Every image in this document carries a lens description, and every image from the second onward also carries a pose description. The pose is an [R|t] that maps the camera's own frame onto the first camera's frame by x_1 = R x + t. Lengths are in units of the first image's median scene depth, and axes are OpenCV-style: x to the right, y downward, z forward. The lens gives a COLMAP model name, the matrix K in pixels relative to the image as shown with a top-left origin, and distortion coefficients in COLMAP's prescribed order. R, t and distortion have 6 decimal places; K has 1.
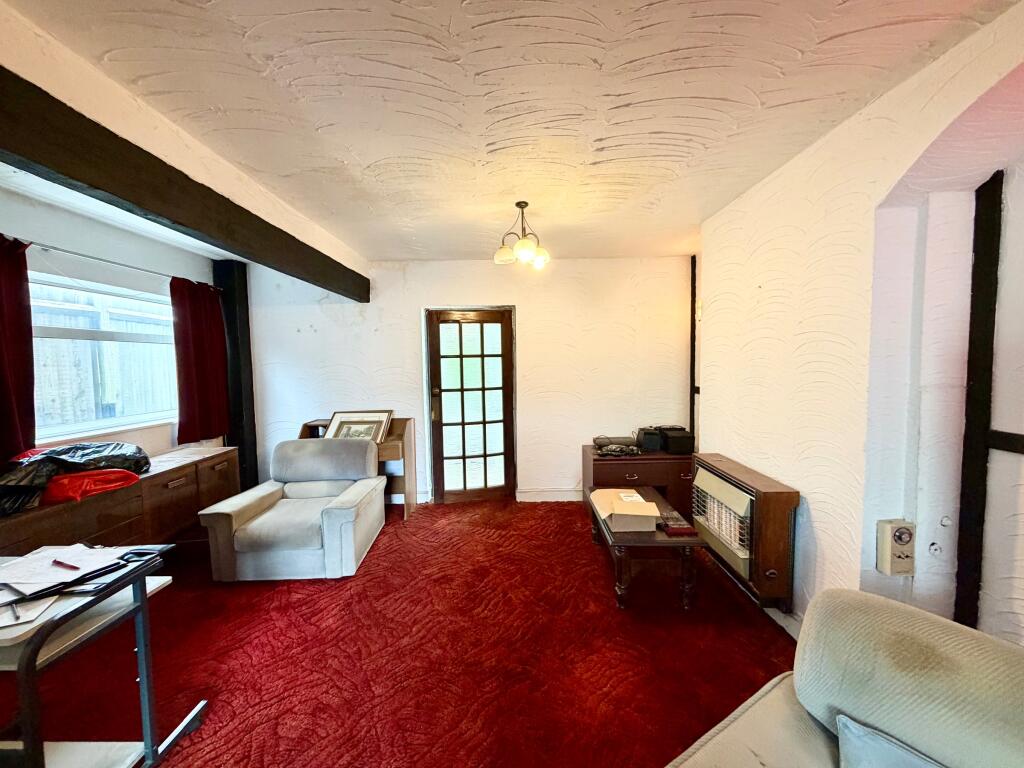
lens RADIAL K [[407.1, 0, 509.1], [0, 407.1, 383.6], [0, 0, 1]] dist [0.000214, -0.000039]
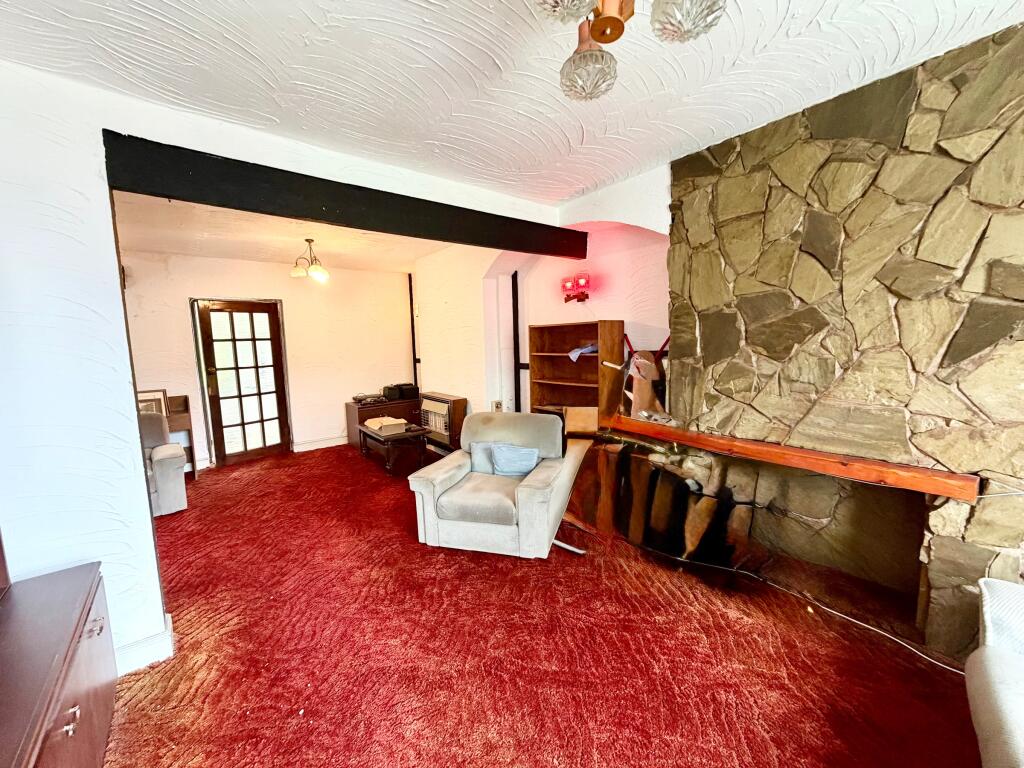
lens RADIAL K [[407.1, 0, 509.1], [0, 407.1, 383.6], [0, 0, 1]] dist [0.000214, -0.000039]
pose [[0.778823, -0.074111, 0.622851, -0.270436], [0.052983, 0.997219, 0.052405, 0.045229], [-0.625002, -0.007814, 0.780584, -0.490042]]
